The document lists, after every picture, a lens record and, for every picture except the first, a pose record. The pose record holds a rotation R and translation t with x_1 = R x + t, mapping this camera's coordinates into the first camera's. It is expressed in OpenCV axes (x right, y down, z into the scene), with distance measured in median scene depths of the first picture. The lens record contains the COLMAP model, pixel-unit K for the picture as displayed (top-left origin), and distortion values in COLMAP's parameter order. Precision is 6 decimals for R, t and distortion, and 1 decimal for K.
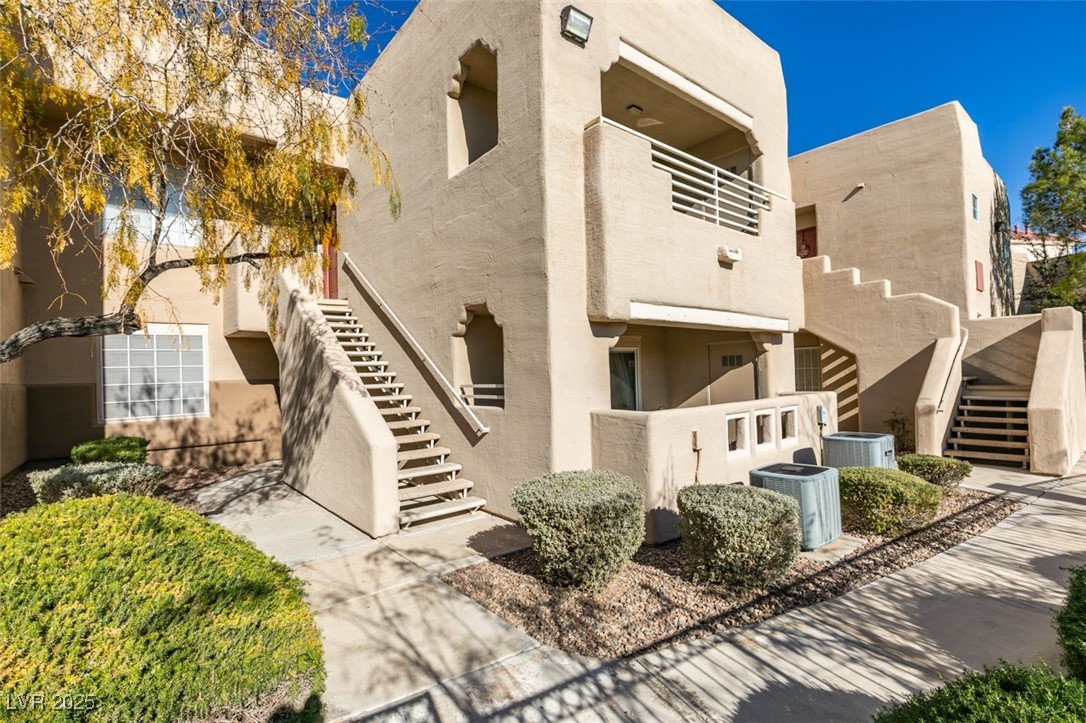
lens RADIAL K [[502.8, 0, 540.8], [0, 502.8, 368.6], [0, 0, 1]] dist [-0.006185, 0.000474]
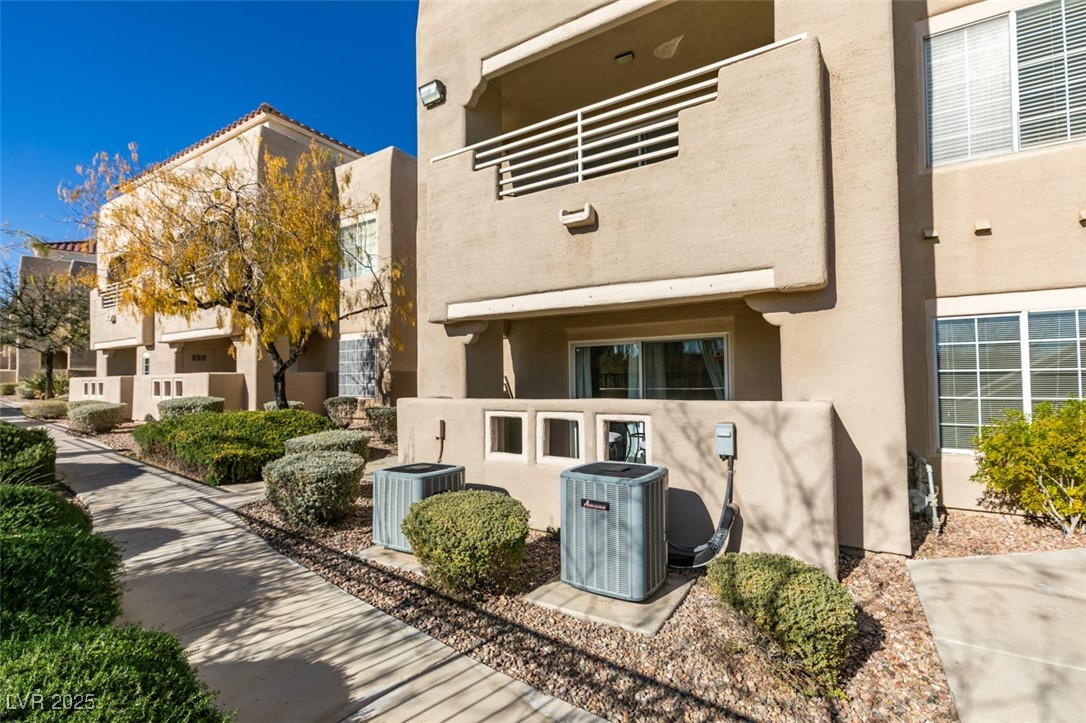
lens RADIAL K [[483.4, 0, 543.9], [0, 483.4, 366.6], [0, 0, 1]] dist [0.006699, -0.000261]
pose [[0.332359, -0.002556, -0.943149, 1.432387], [0.011134, 0.999937, 0.001213, 0.012474], [0.943087, -0.010904, 0.332367, 0.919200]]
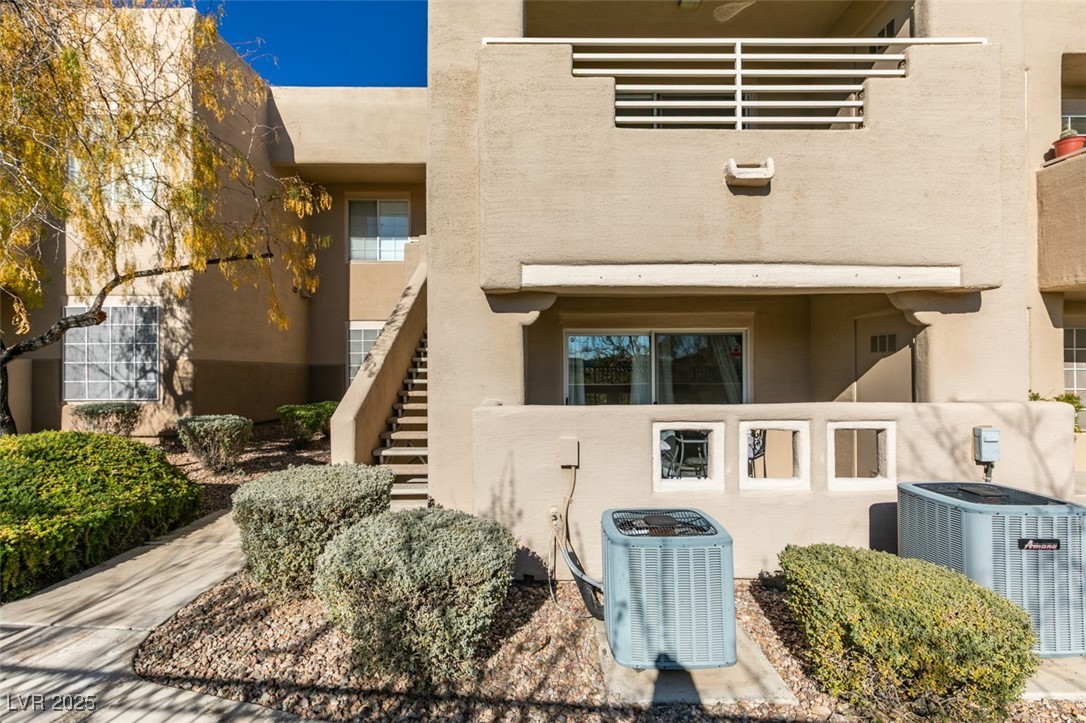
lens RADIAL K [[487.2, 0, 541.2], [0, 487.2, 367.3], [0, 0, 1]] dist [0.002689, 0.000601]
pose [[0.779465, 0.019808, -0.626133, 0.742780], [-0.010850, 0.999777, 0.018122, 0.012650], [0.626352, -0.007332, 0.779506, 0.473073]]
